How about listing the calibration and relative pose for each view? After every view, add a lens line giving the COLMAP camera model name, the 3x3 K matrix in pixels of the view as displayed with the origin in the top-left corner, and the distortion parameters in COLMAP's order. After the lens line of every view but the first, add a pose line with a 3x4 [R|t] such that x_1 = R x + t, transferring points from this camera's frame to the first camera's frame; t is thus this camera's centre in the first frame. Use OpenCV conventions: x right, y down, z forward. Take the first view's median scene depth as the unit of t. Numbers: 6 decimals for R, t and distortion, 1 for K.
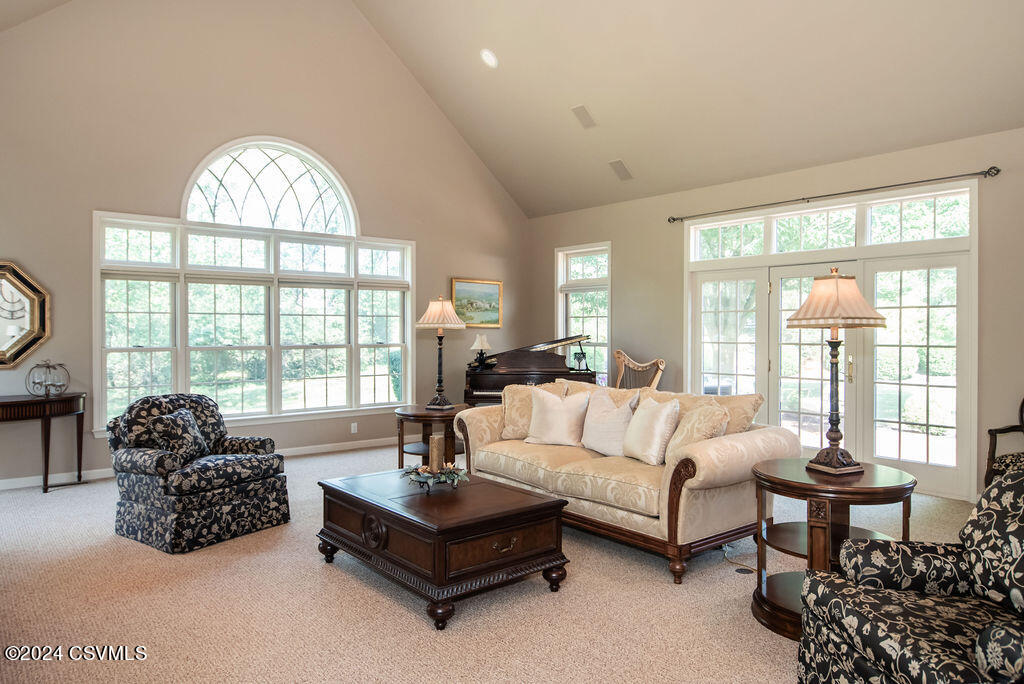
lens RADIAL K [[691.3, 0, 512.0], [0, 691.3, 342.0], [0, 0, 1]] dist [-0.005065, -0.001266]
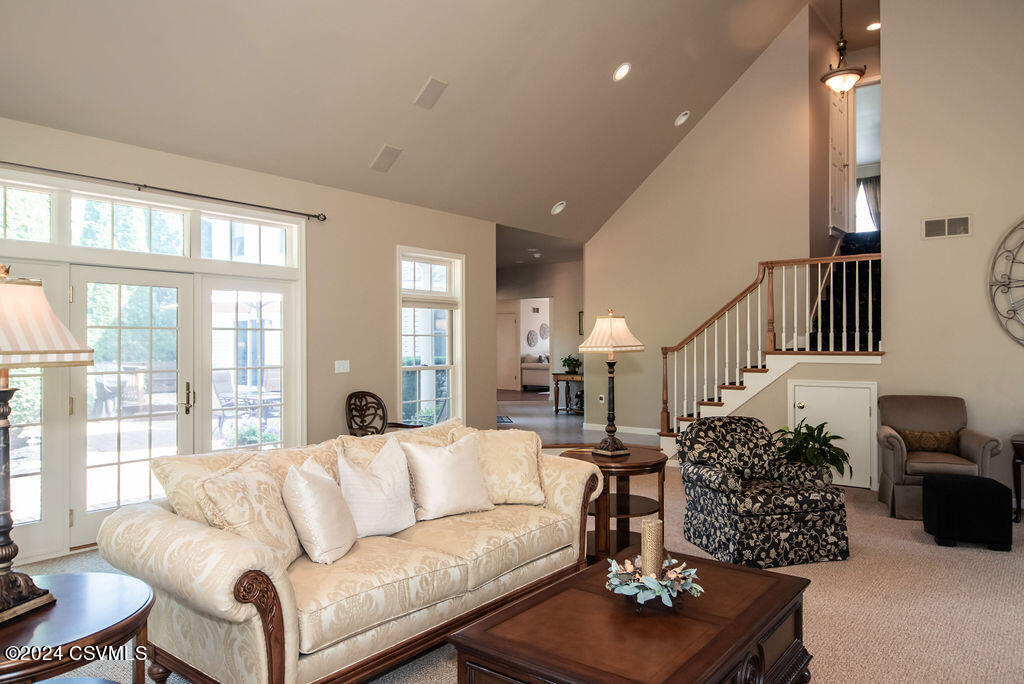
lens RADIAL K [[691.3, 0, 512.0], [0, 691.3, 342.0], [0, 0, 1]] dist [-0.005065, -0.001266]
pose [[-0.232230, -0.003269, 0.972655, -0.546443], [0.015444, 0.999856, 0.007048, -0.035287], [-0.972538, 0.016658, -0.232146, 0.964335]]
